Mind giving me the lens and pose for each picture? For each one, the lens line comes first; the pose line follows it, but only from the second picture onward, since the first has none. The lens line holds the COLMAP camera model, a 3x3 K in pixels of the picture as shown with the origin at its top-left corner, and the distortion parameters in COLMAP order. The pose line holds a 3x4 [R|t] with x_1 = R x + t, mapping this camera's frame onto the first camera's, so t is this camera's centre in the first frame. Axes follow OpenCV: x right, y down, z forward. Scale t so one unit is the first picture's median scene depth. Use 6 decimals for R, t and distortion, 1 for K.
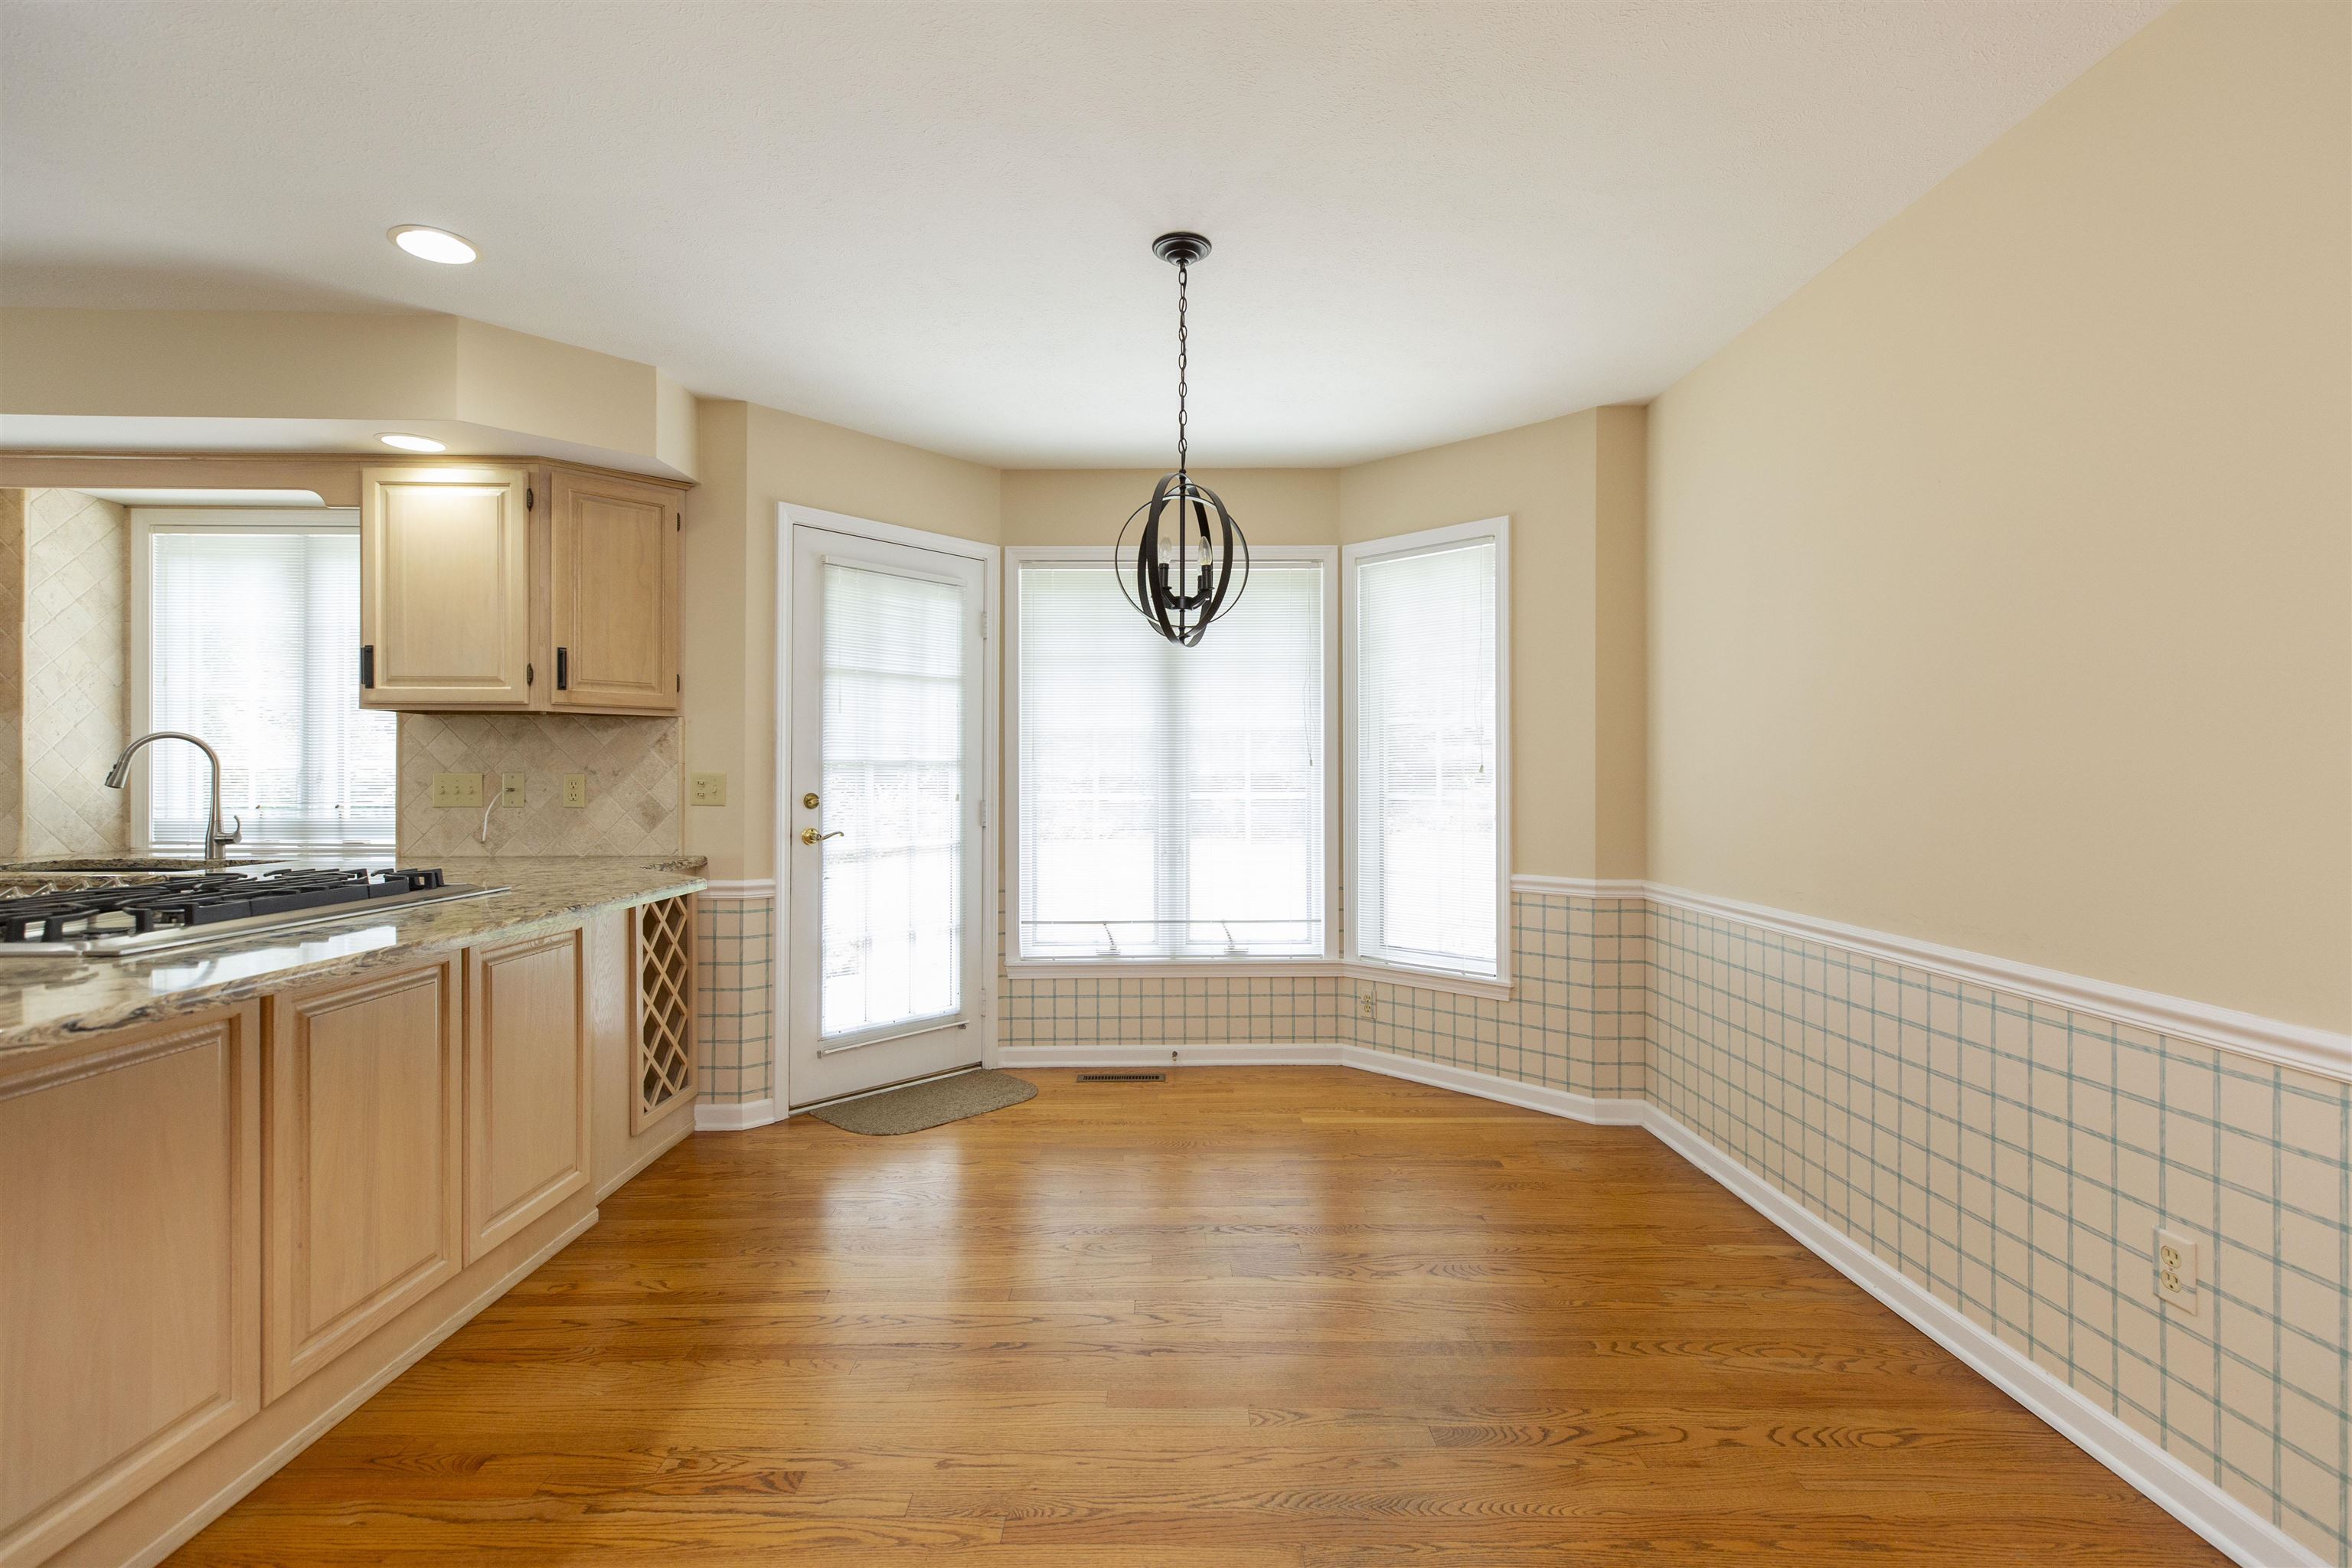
lens RADIAL K [[1069.3, 0, 1189.5], [0, 1069.3, 772.0], [0, 0, 1]] dist [0.005035, -0.000921]
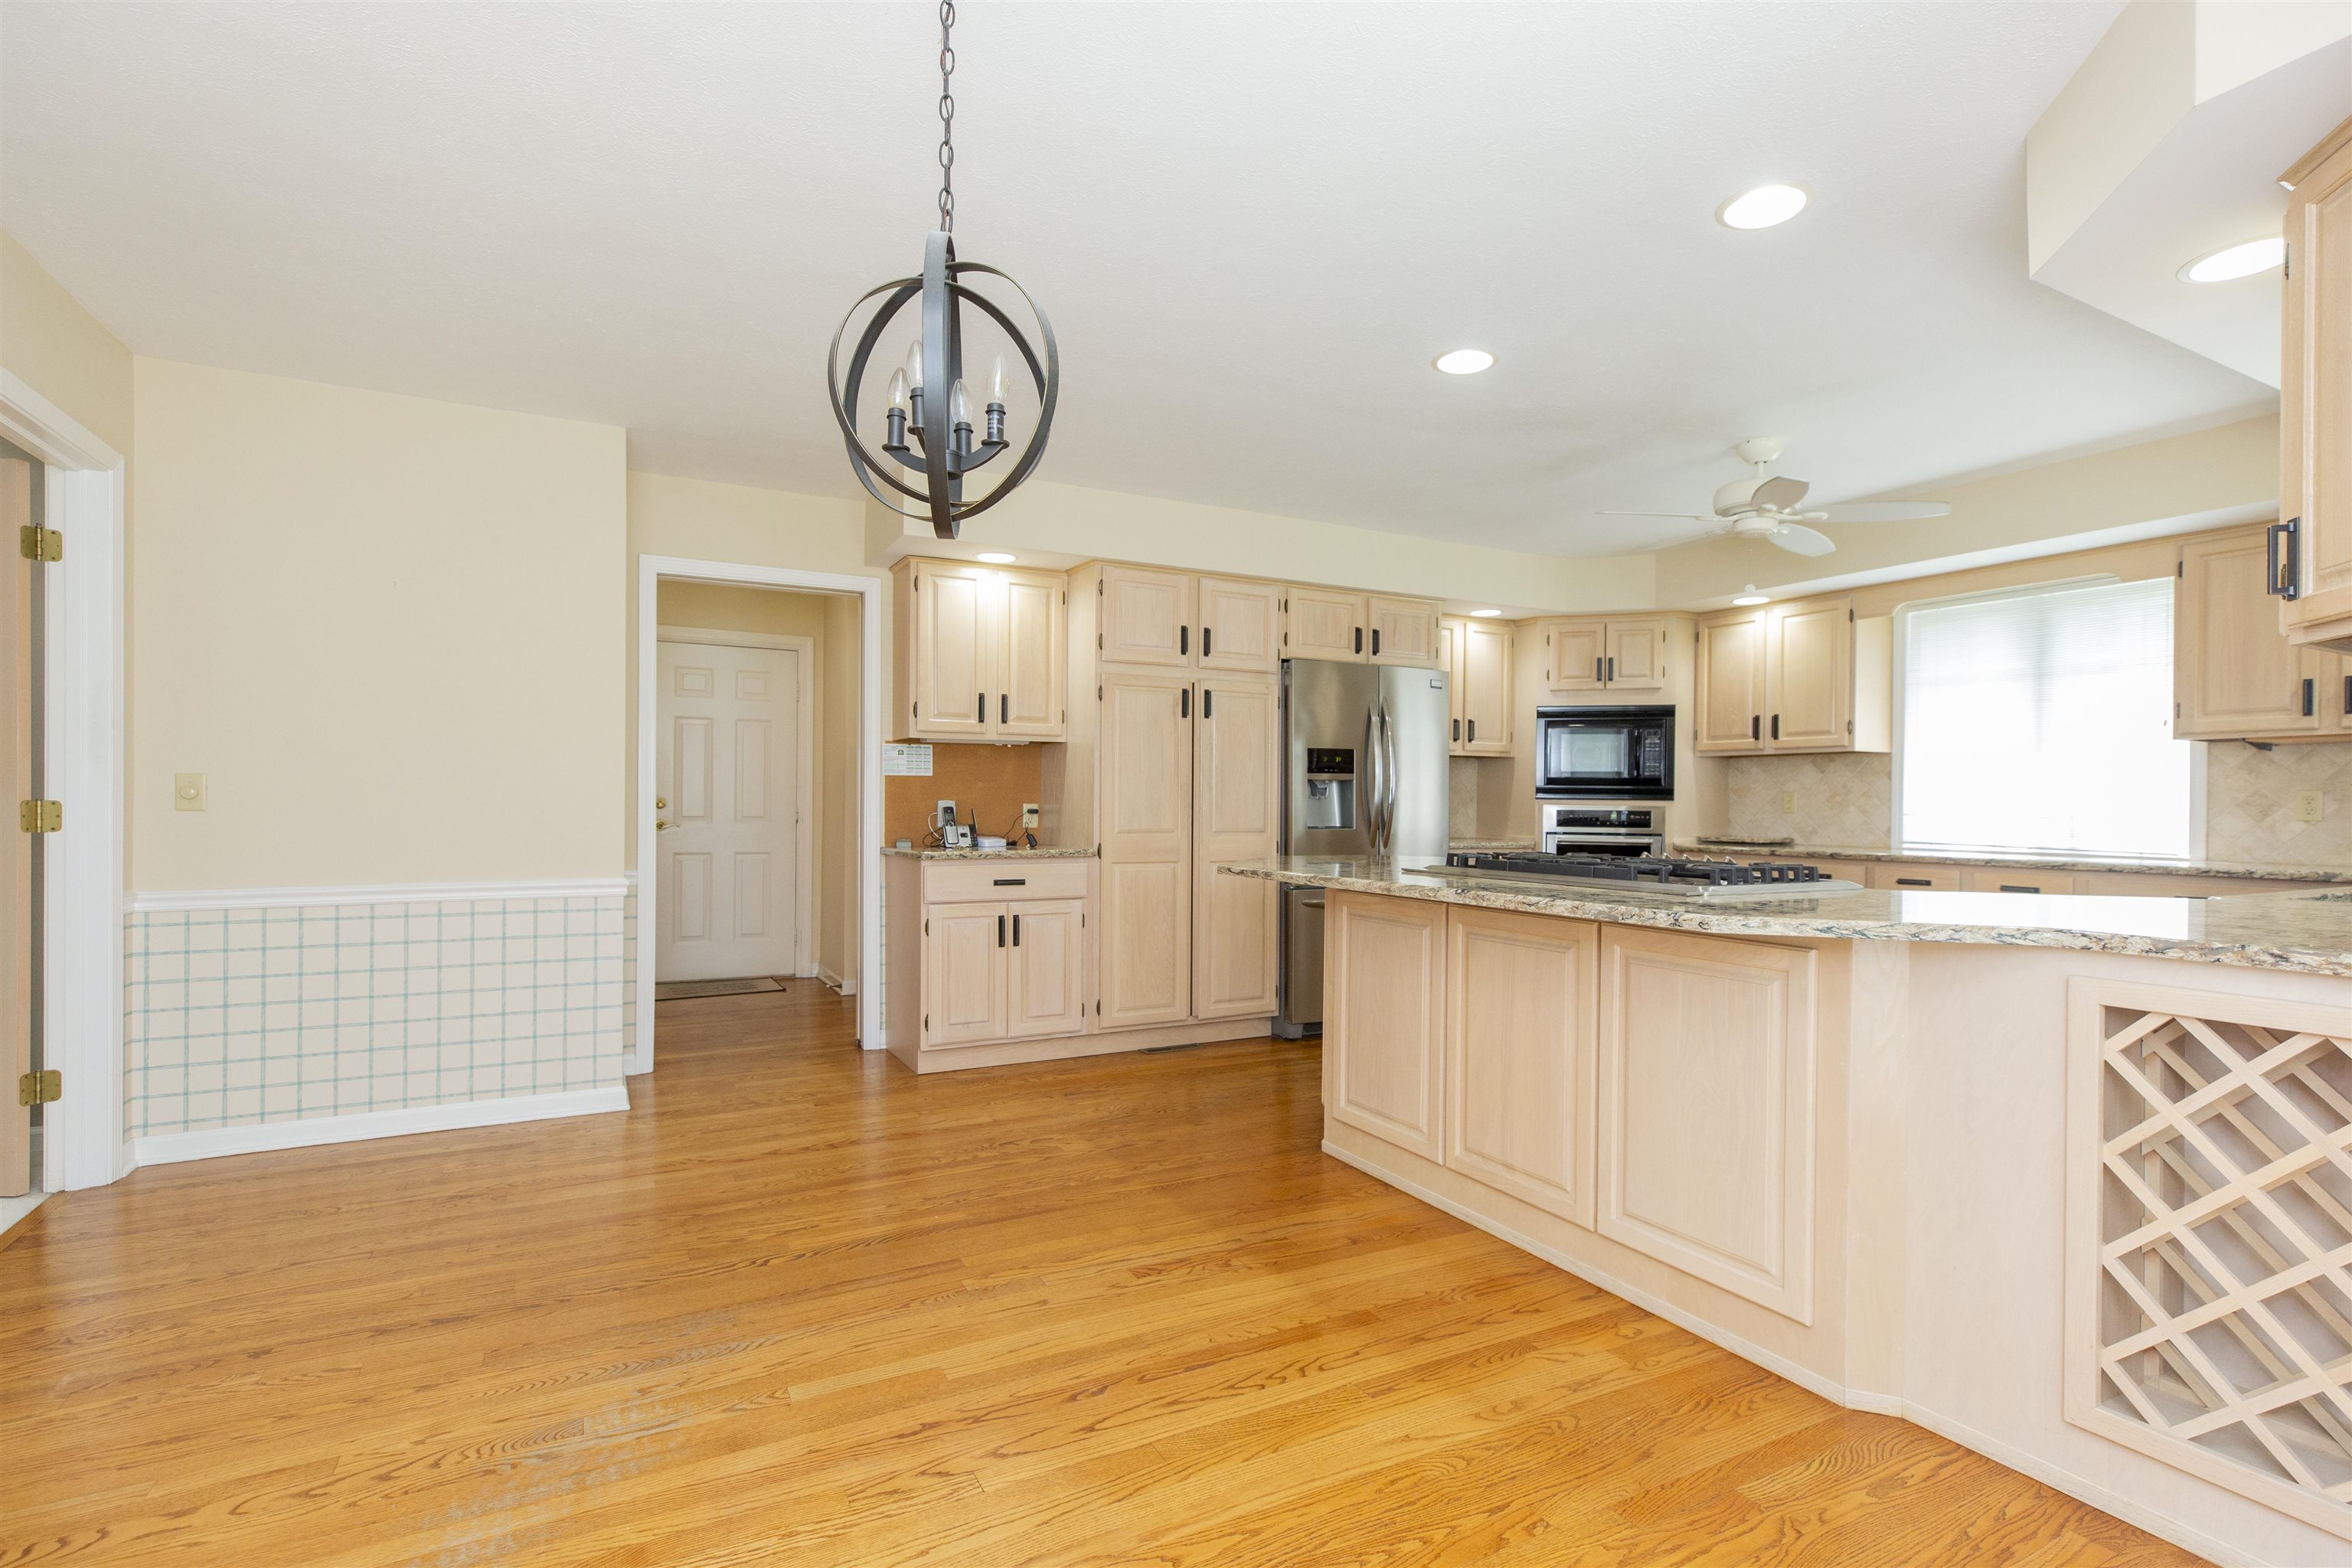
lens RADIAL K [[1069.3, 0, 1205.4], [0, 1069.3, 796.8], [0, 0, 1]] dist [0.005035, -0.000921]
pose [[-0.887049, -0.013400, -0.461481, 0.100504], [-0.006552, 0.999843, -0.016438, 0.034991], [0.461629, -0.011558, -0.886998, 1.143923]]
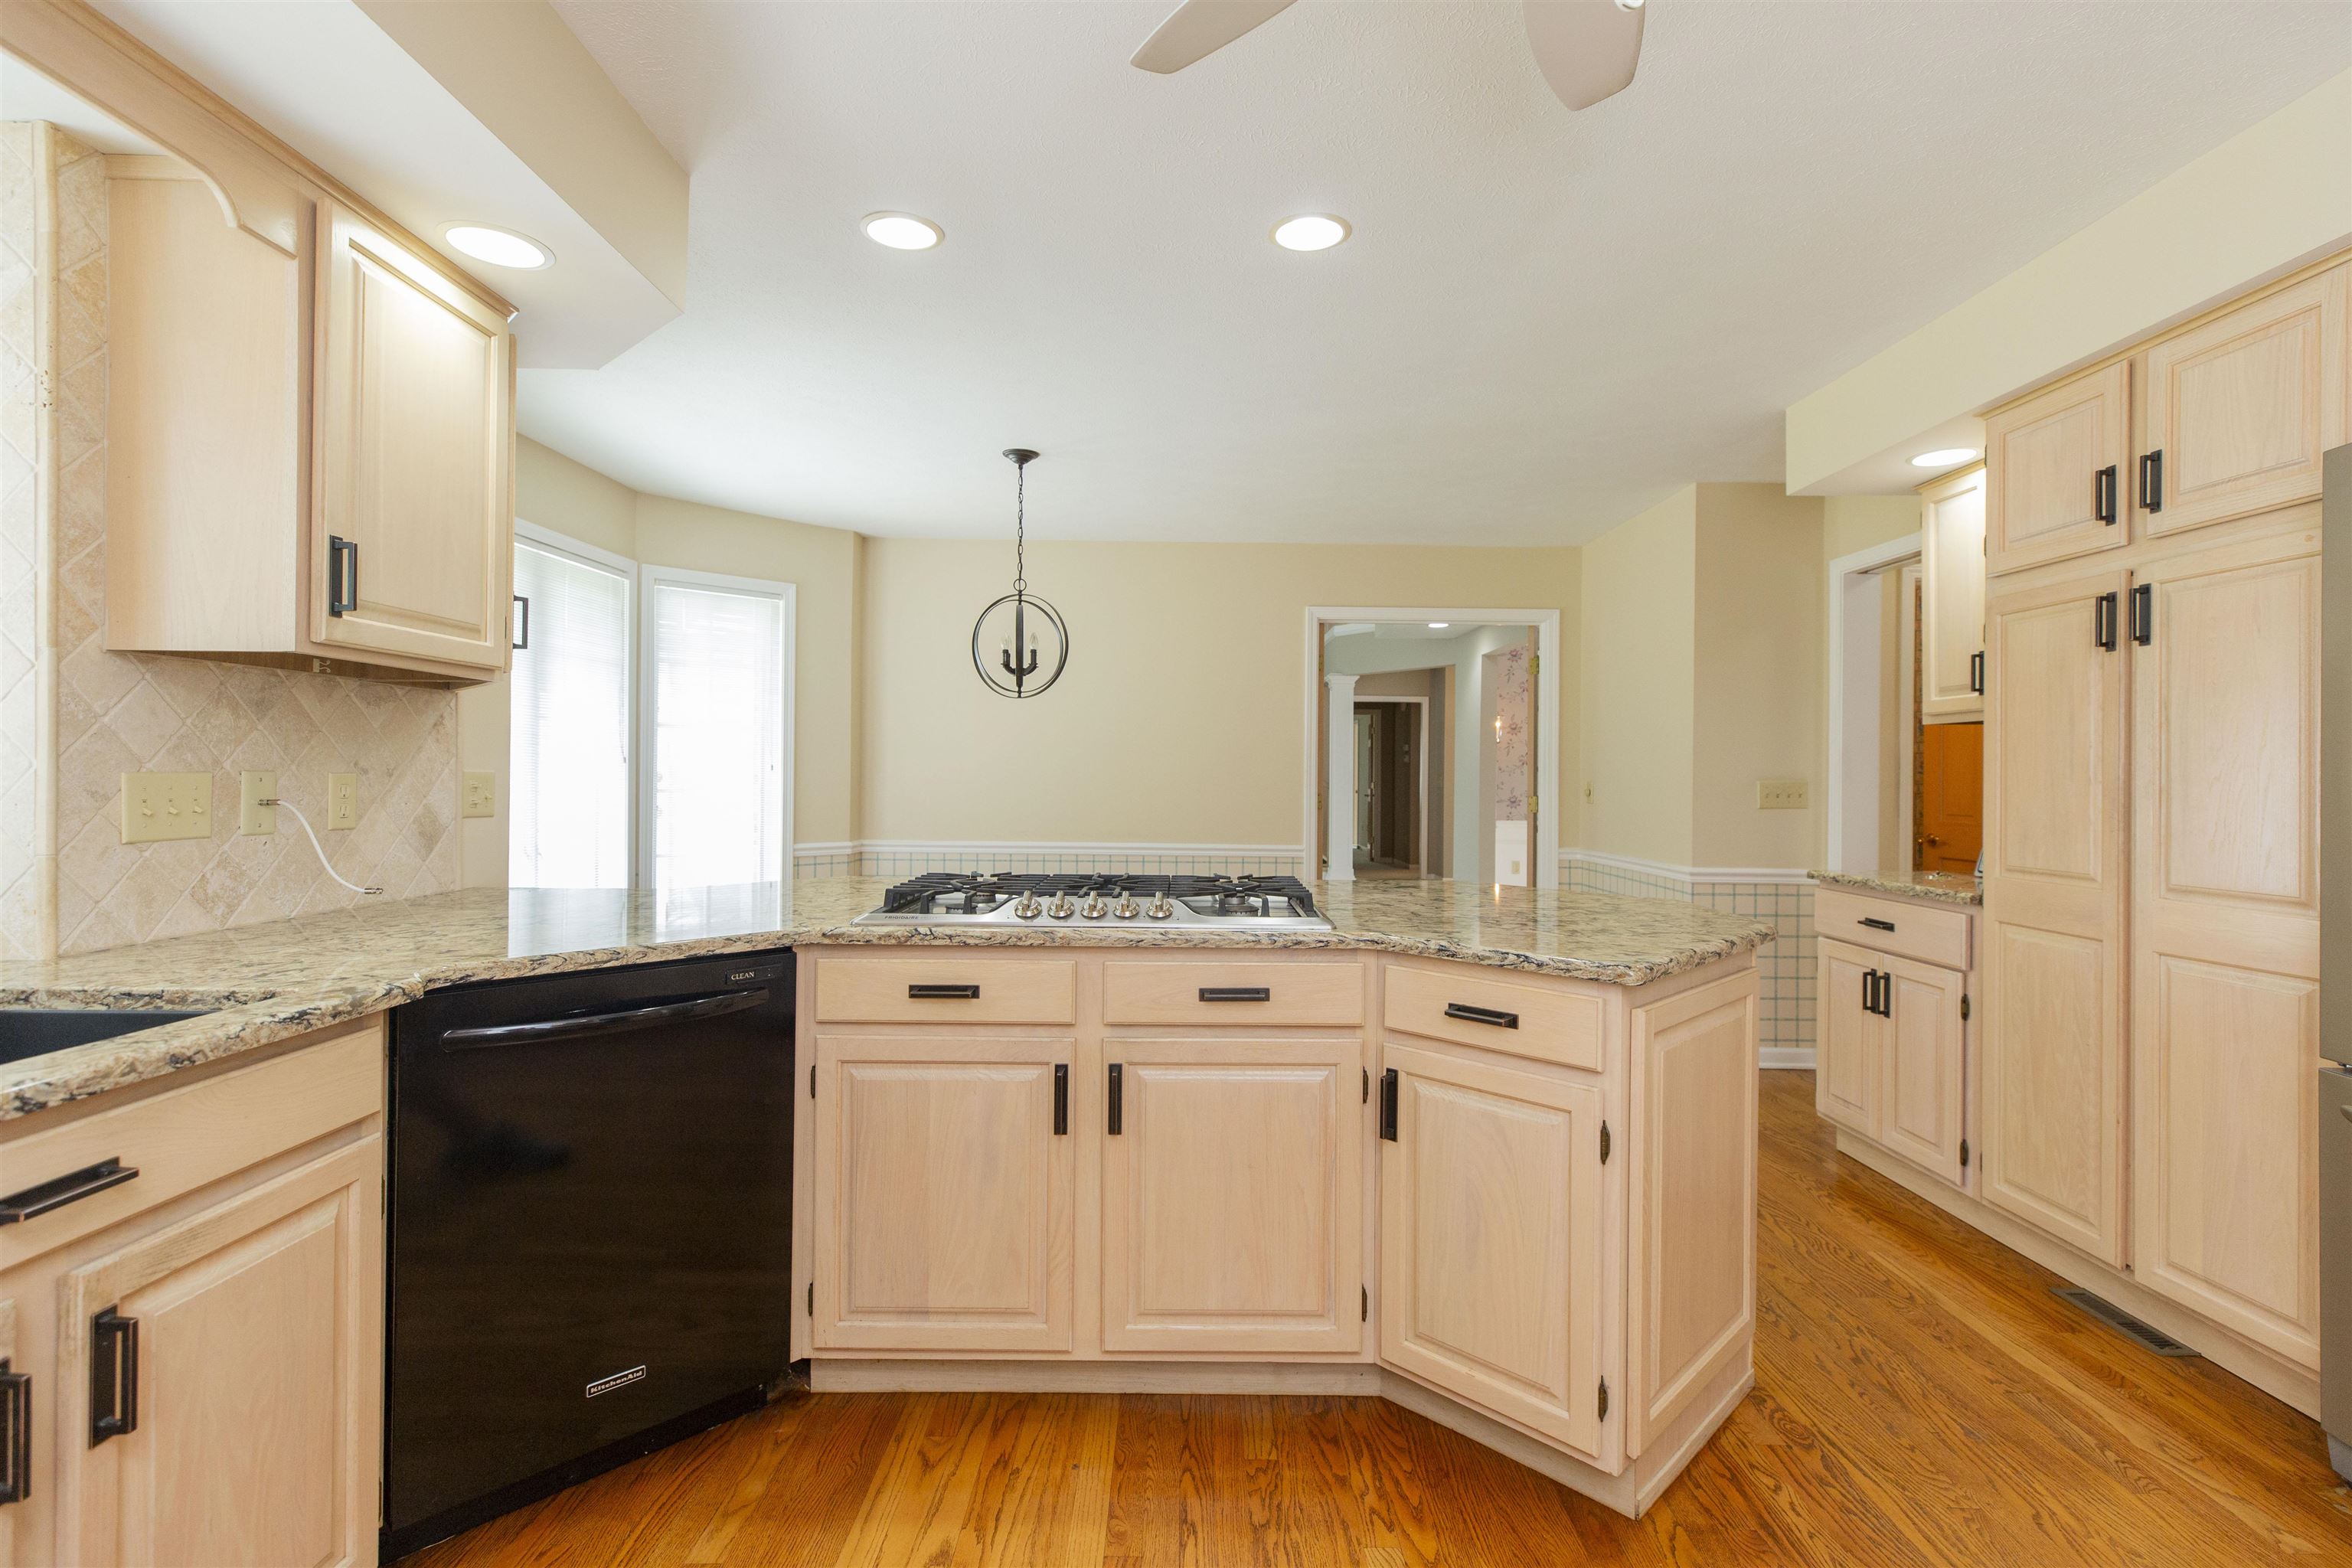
lens RADIAL K [[1069.3, 0, 1177.7], [0, 1069.3, 771.0], [0, 0, 1]] dist [0.005035, -0.000921]
pose [[0.026312, 0.000529, 0.999654, -1.168734], [-0.012504, 0.999922, -0.000200, -0.005218], [-0.999576, -0.012495, 0.026316, 0.508170]]
